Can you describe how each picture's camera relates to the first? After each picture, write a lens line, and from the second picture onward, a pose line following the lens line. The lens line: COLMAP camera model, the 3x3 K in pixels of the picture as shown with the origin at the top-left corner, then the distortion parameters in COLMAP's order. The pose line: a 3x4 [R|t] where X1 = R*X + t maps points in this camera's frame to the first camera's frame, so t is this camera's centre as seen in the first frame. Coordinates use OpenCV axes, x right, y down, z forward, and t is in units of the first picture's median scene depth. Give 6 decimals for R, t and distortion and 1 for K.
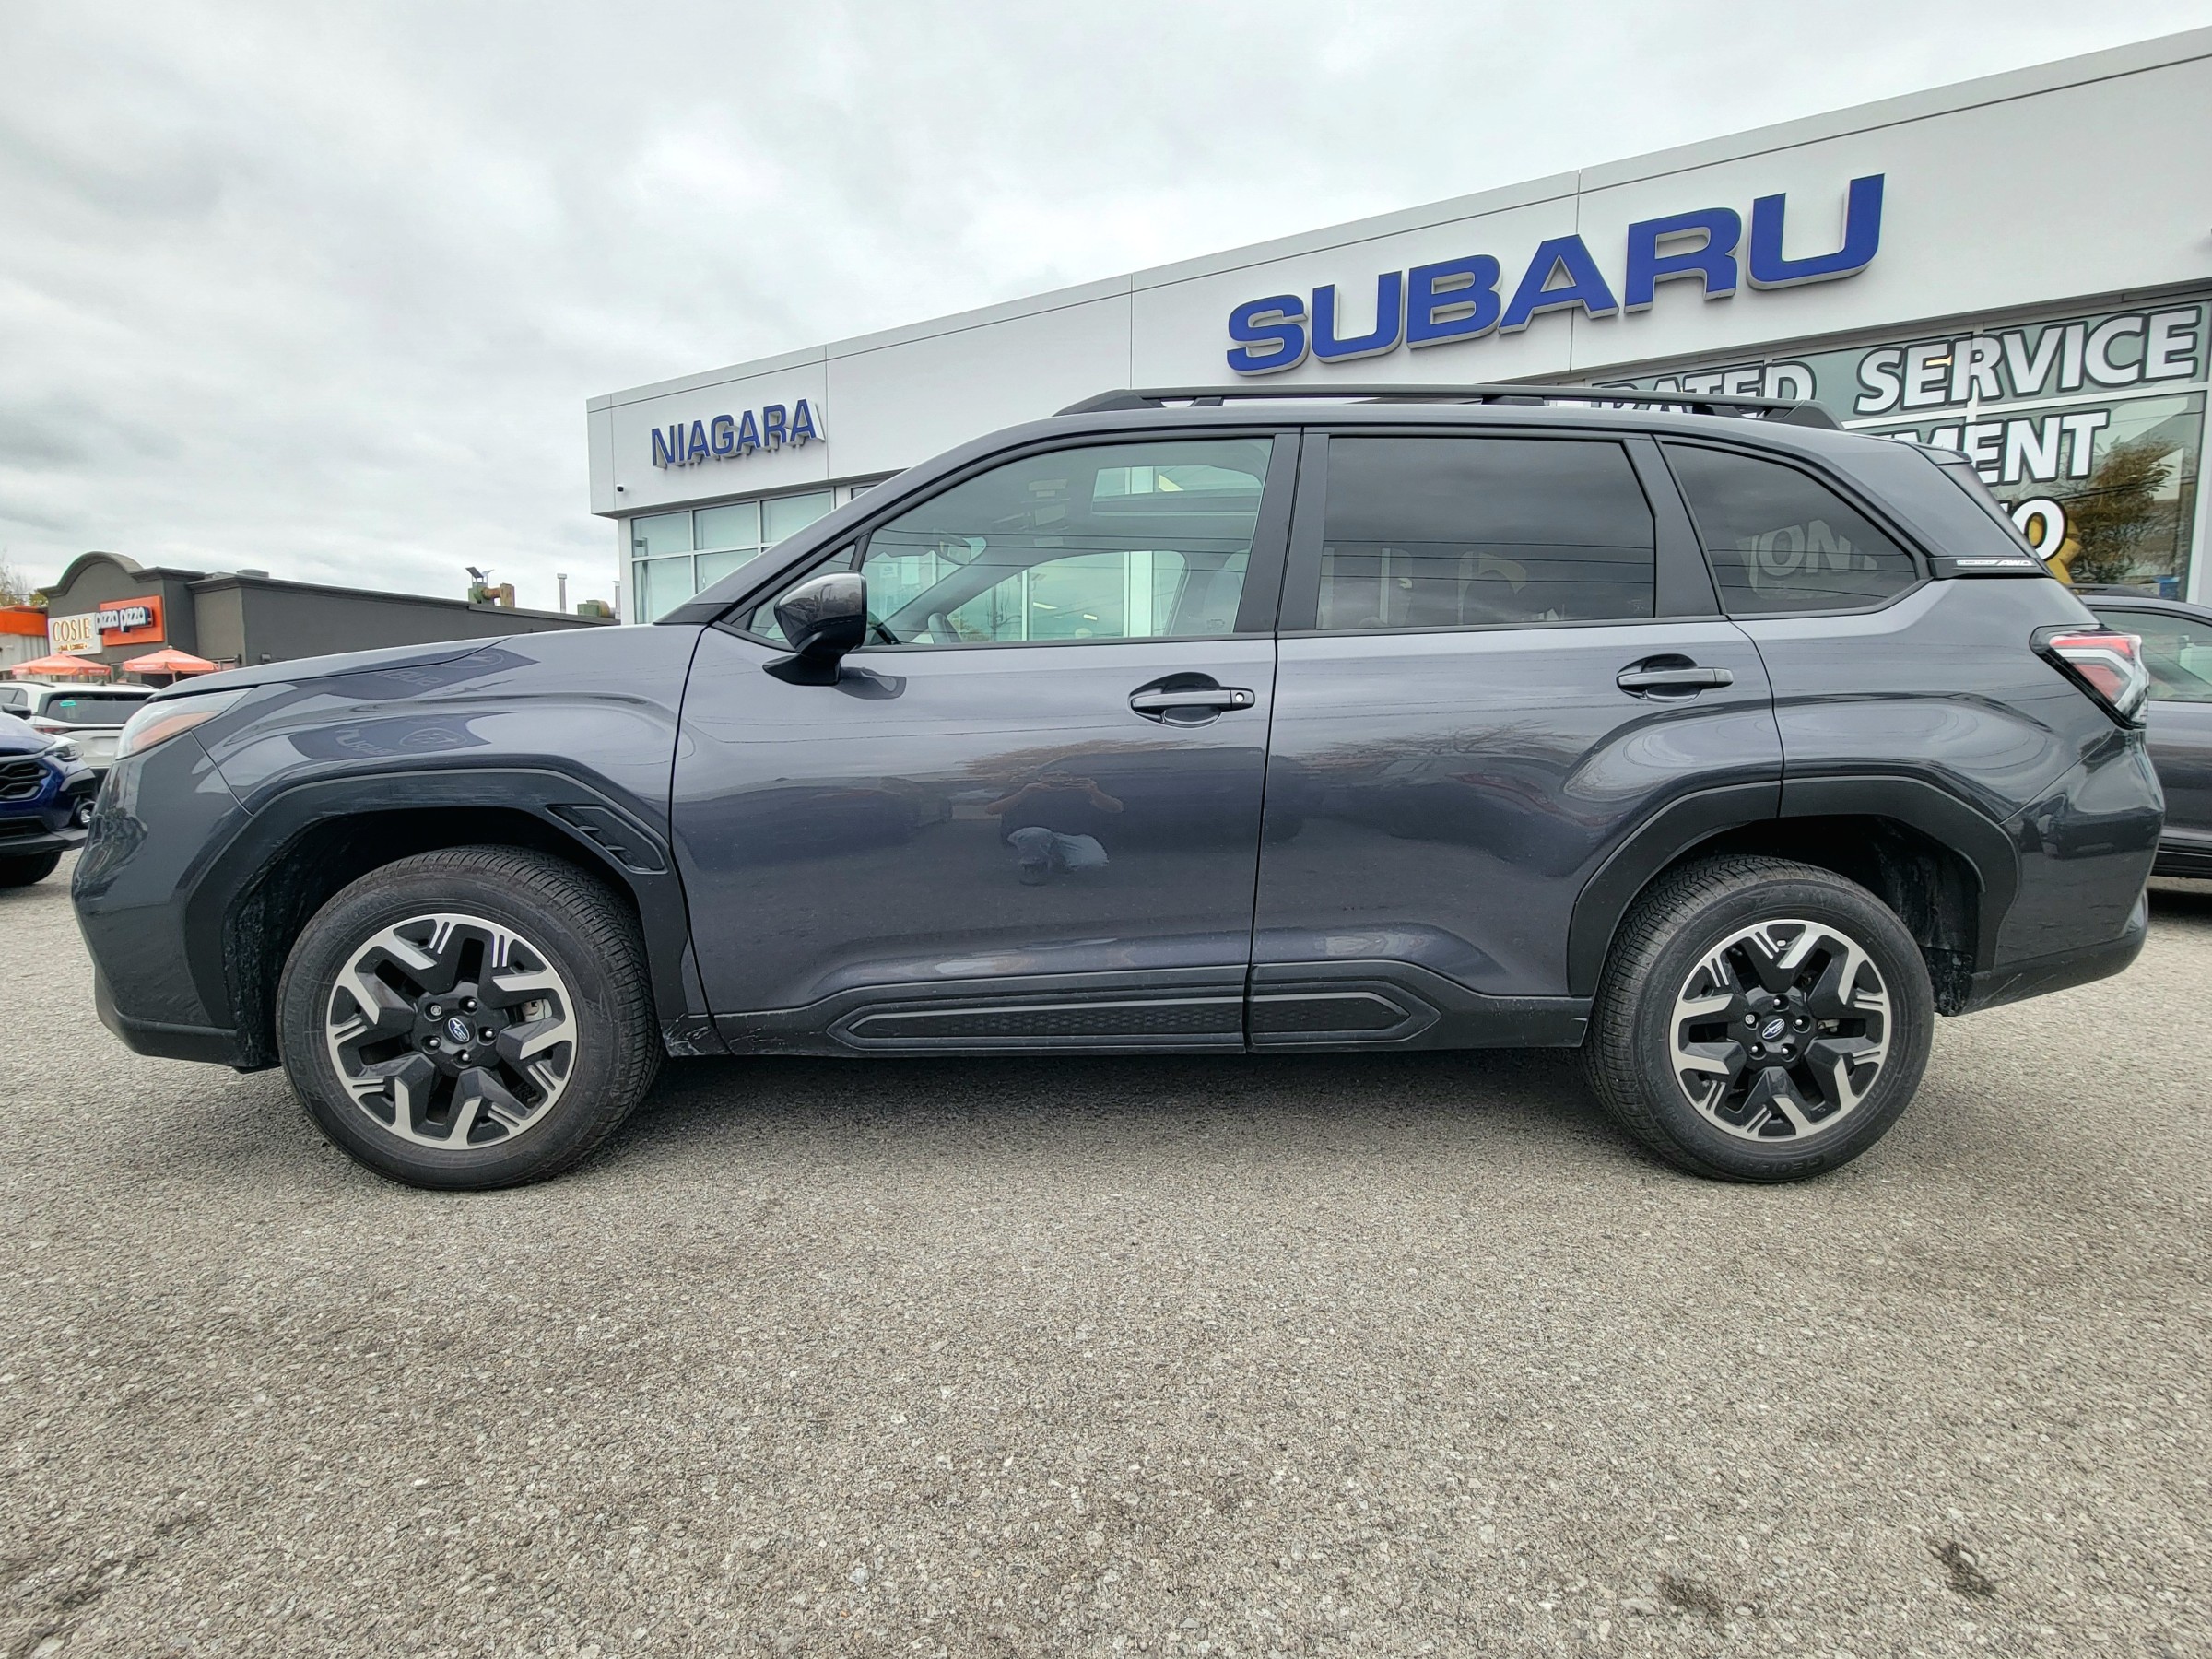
lens RADIAL K [[889.7, 0, 1104.8], [0, 889.7, 817.0], [0, 0, 1]] dist [0.001149, -0.000105]
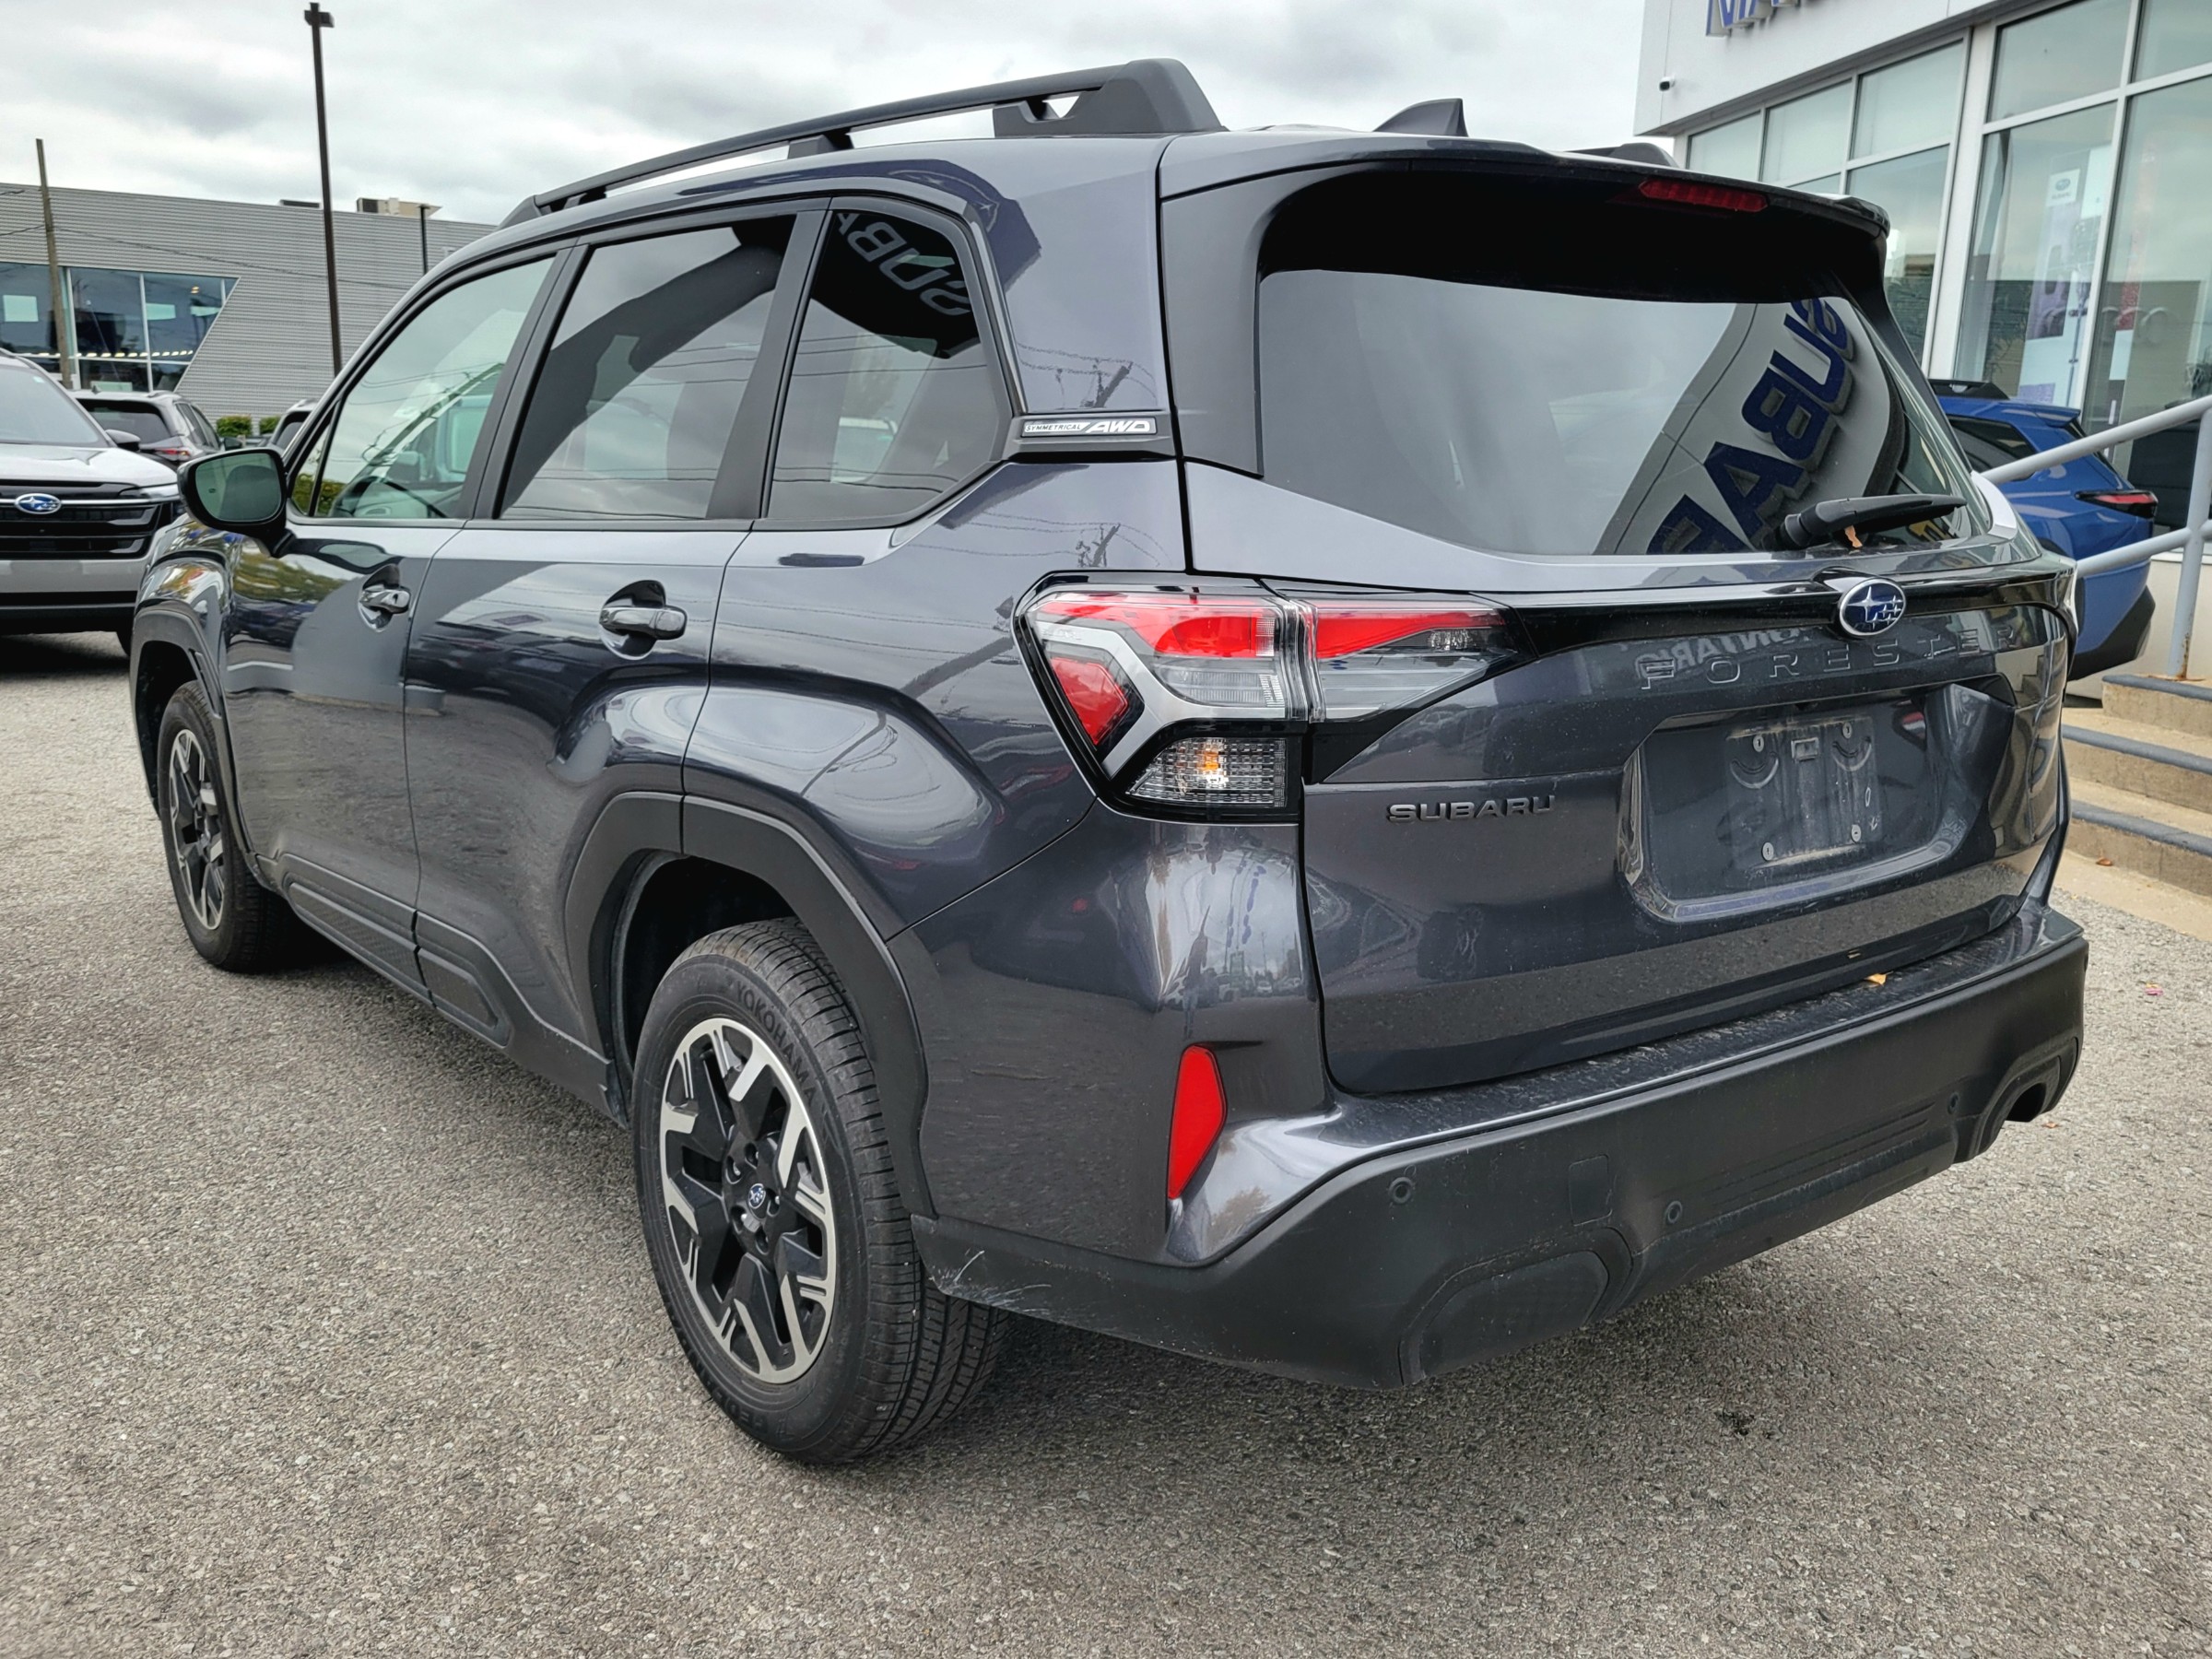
lens RADIAL K [[1662.2, 0, 1105.6], [0, 1662.2, 834.5], [0, 0, 1]] dist [0.030454, -0.003306]
pose [[0.652590, 0.176610, -0.736841, 1.747455], [-0.108516, 0.984216, 0.139794, -0.201288], [0.749900, -0.011269, 0.661455, 0.424209]]
